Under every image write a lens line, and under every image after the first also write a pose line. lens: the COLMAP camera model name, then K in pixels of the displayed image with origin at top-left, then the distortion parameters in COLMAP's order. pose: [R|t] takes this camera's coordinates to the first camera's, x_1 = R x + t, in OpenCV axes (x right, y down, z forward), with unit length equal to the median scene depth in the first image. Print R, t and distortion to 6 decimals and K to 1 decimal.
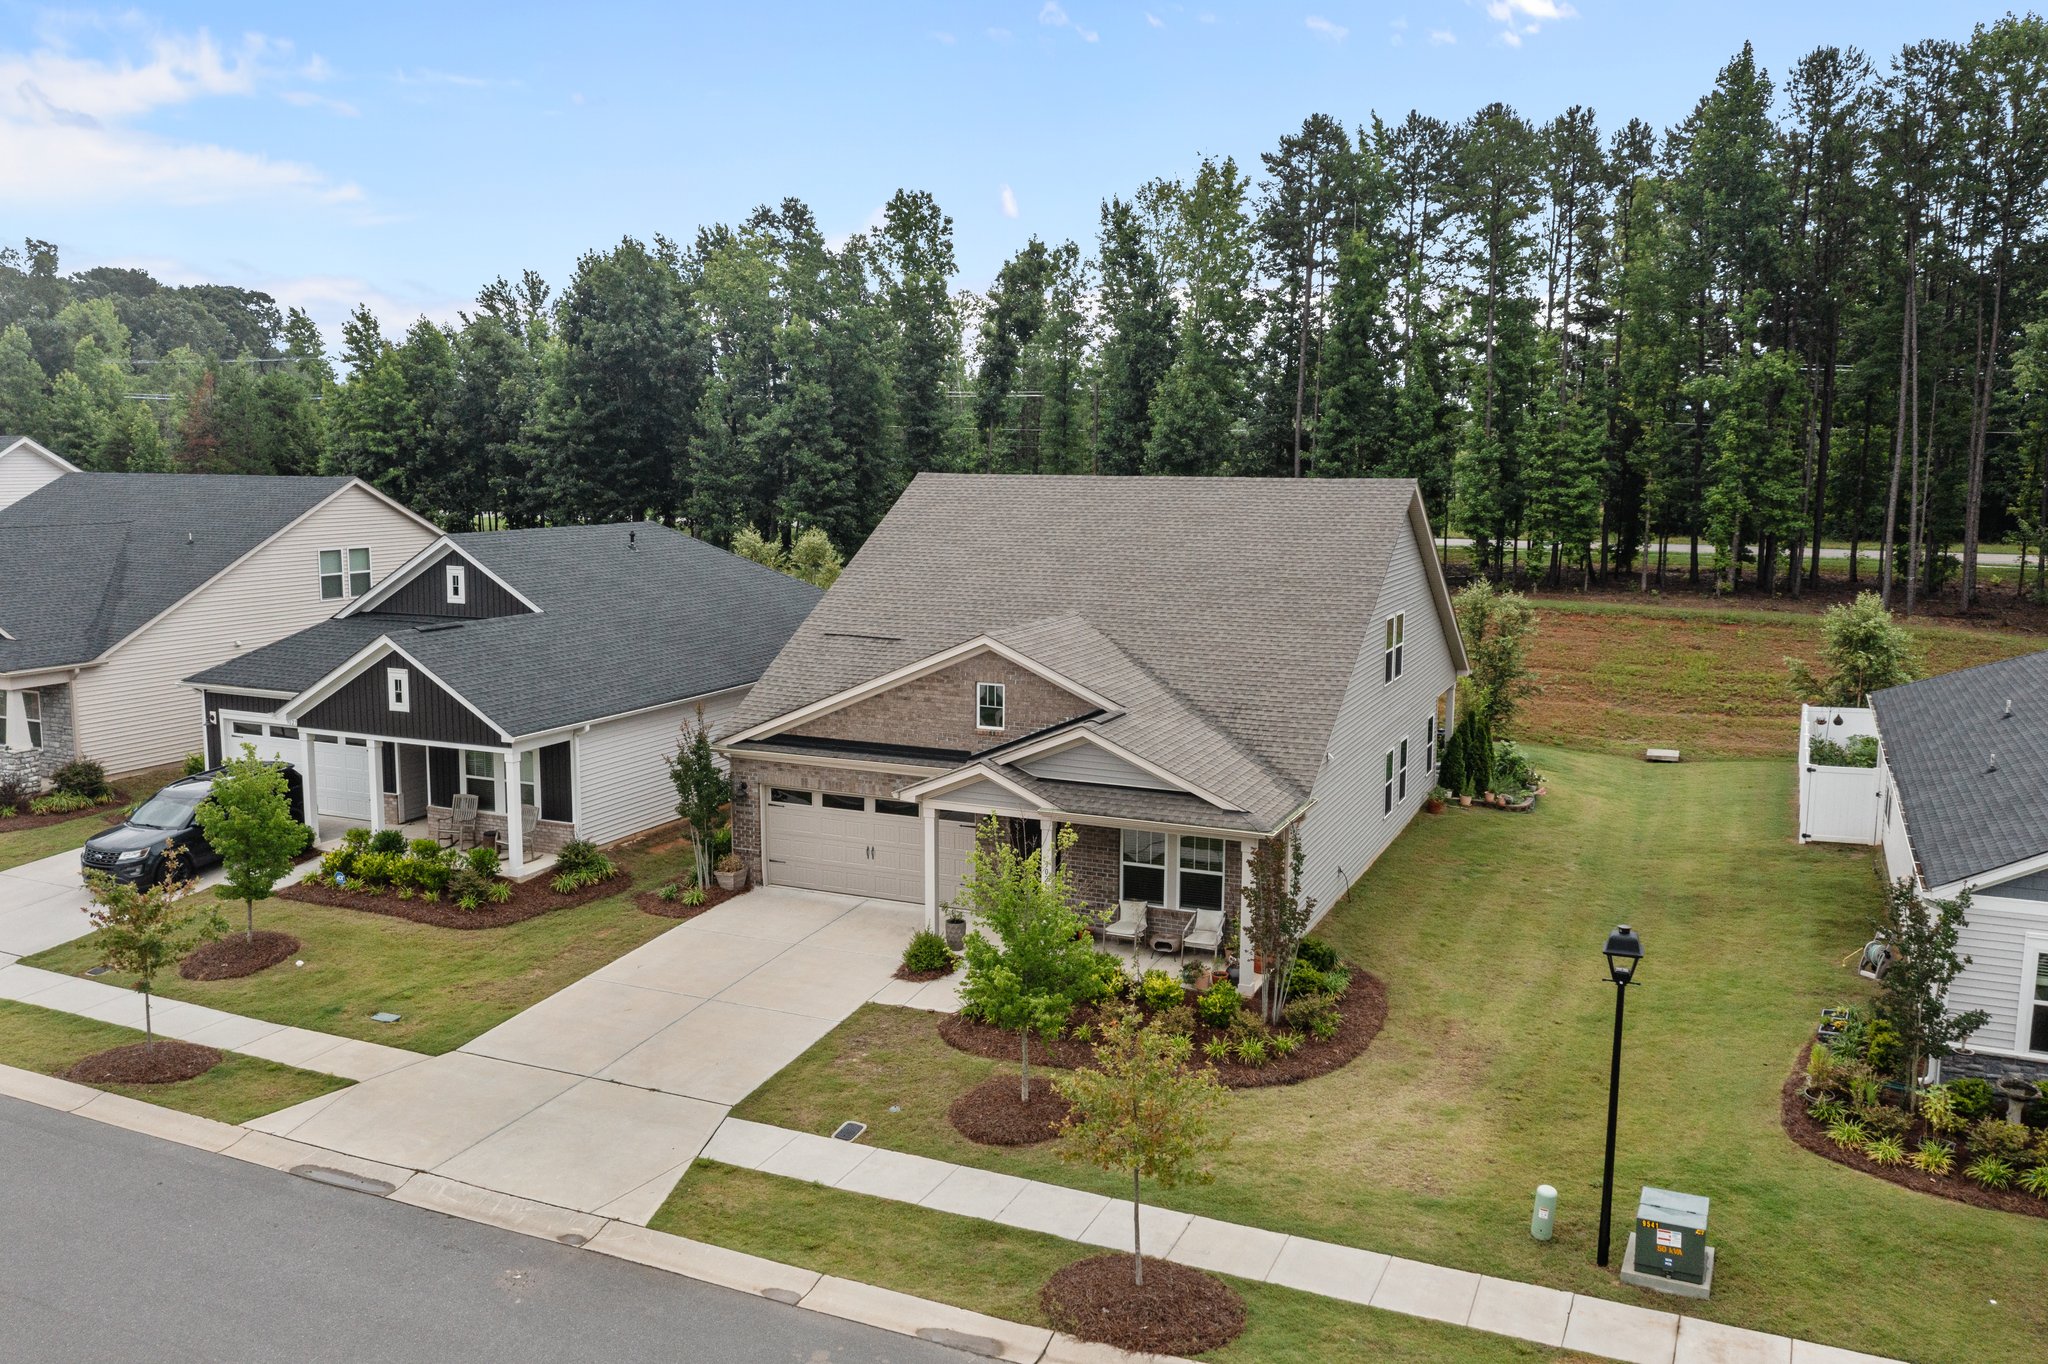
lens RADIAL K [[1613.7, 0, 1021.7], [0, 1613.7, 681.4], [0, 0, 1]] dist [-0.006976, 0.000875]
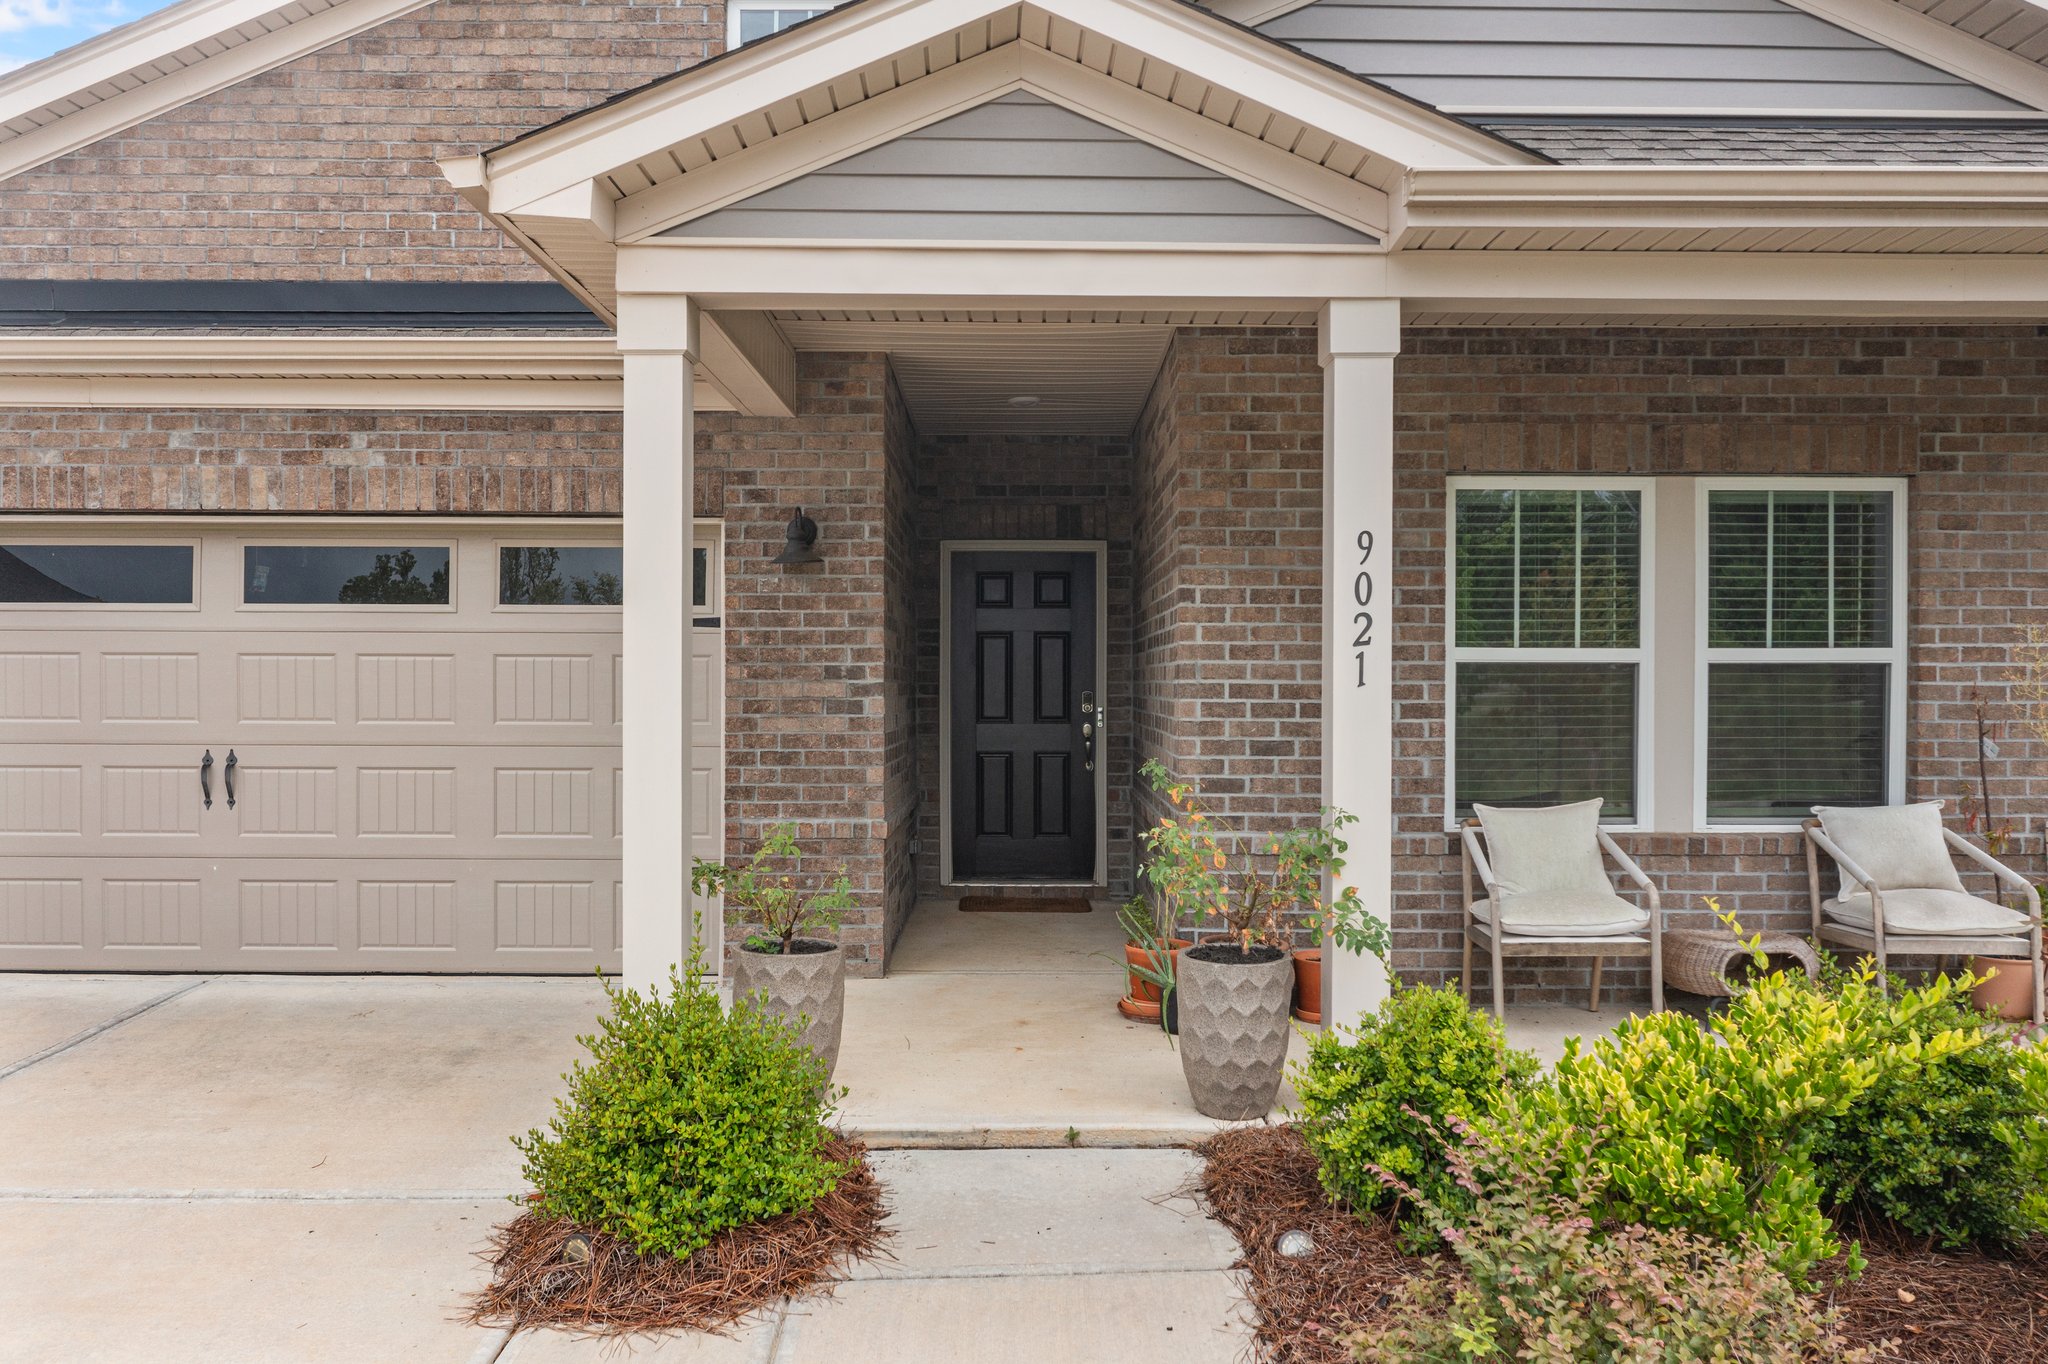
lens RADIAL K [[1624.1, 0, 1023.0], [0, 1624.1, 692.0], [0, 0, 1]] dist [-0.005053, 0.002189]
pose [[0.913274, -0.003163, 0.407333, -0.080884], [0.058662, 0.990567, -0.123834, 0.126775], [-0.403099, 0.136989, 0.904845, 0.716872]]
